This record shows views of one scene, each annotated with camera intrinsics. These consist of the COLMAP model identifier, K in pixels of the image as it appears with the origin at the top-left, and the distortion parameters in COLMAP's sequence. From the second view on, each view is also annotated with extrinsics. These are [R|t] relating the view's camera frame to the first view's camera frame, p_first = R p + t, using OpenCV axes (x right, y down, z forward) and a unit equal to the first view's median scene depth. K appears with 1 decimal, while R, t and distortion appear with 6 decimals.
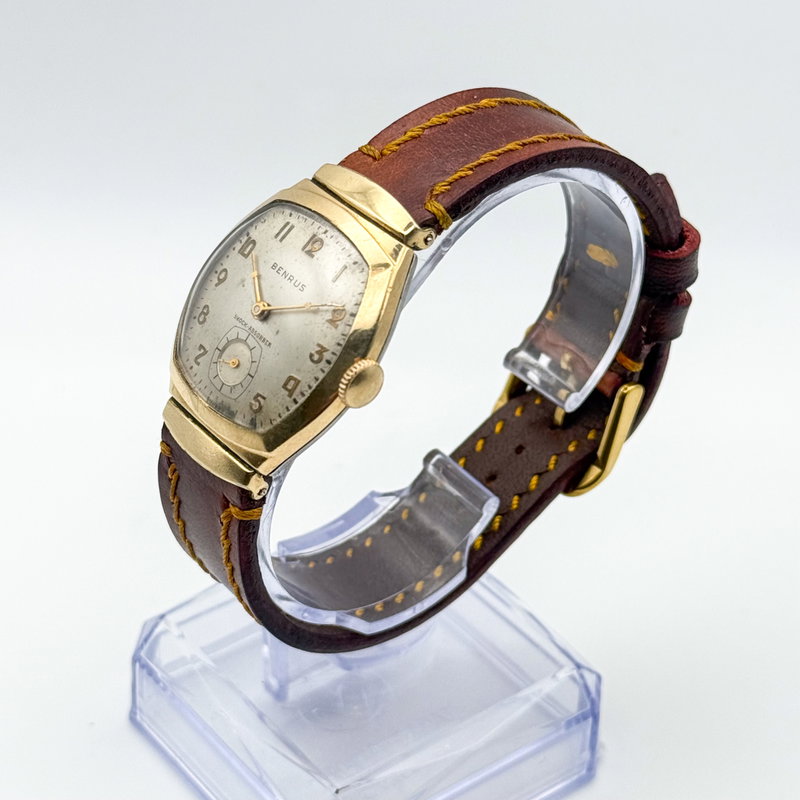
lens RADIAL K [[2094.2, 0, 400.0], [0, 2094.2, 400.0], [0, 0, 1]] dist [0.475149, -0.293788]
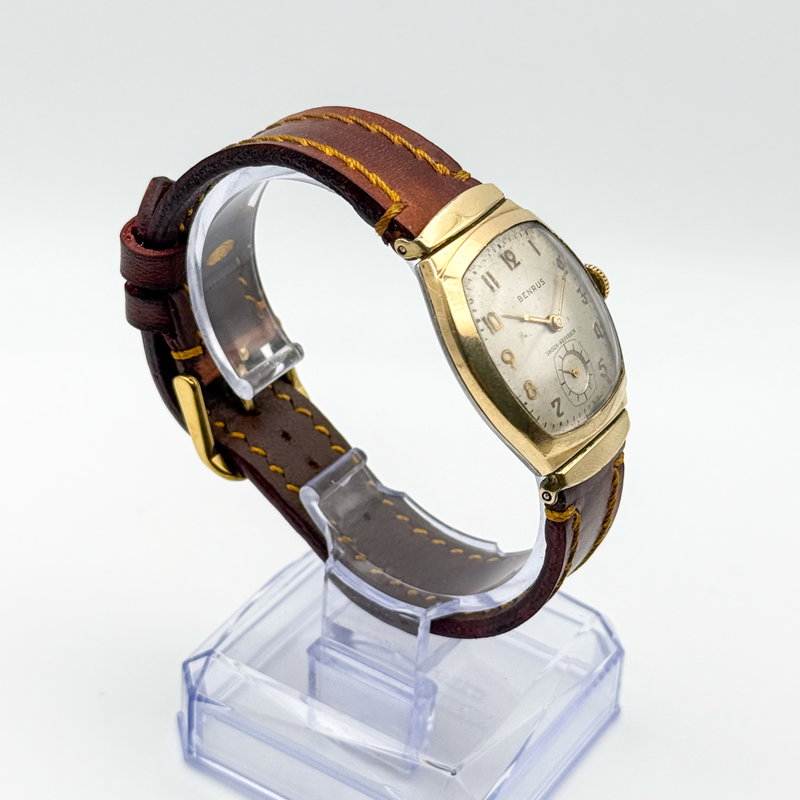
lens RADIAL K [[2094.2, 0, 400.0], [0, 2094.2, 400.0], [0, 0, 1]] dist [0.475149, -0.293788]
pose [[-0.318876, -0.580551, 0.749185, -0.856892], [0.489670, 0.575875, 0.654669, -0.751665], [-0.811506, 0.575612, 0.100646, 0.963704]]
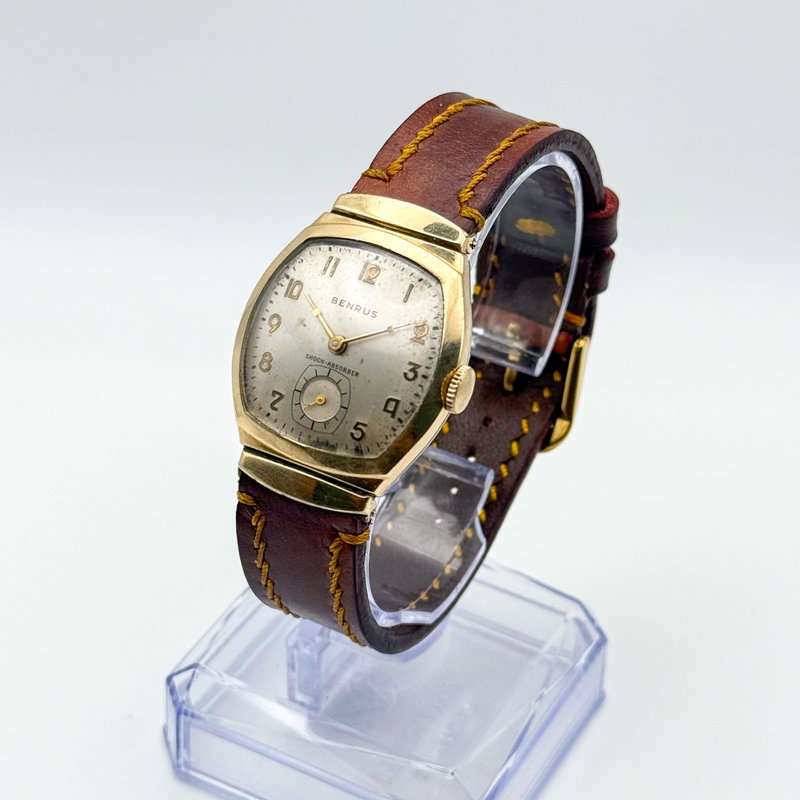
lens RADIAL K [[2094.2, 0, 400.0], [0, 2094.2, 400.0], [0, 0, 1]] dist [0.475149, -0.293788]
pose [[0.918182, -0.233189, 0.320258, -0.371603], [0.226652, 0.972241, 0.058103, -0.068208], [-0.324917, 0.019238, 0.945547, 0.006290]]
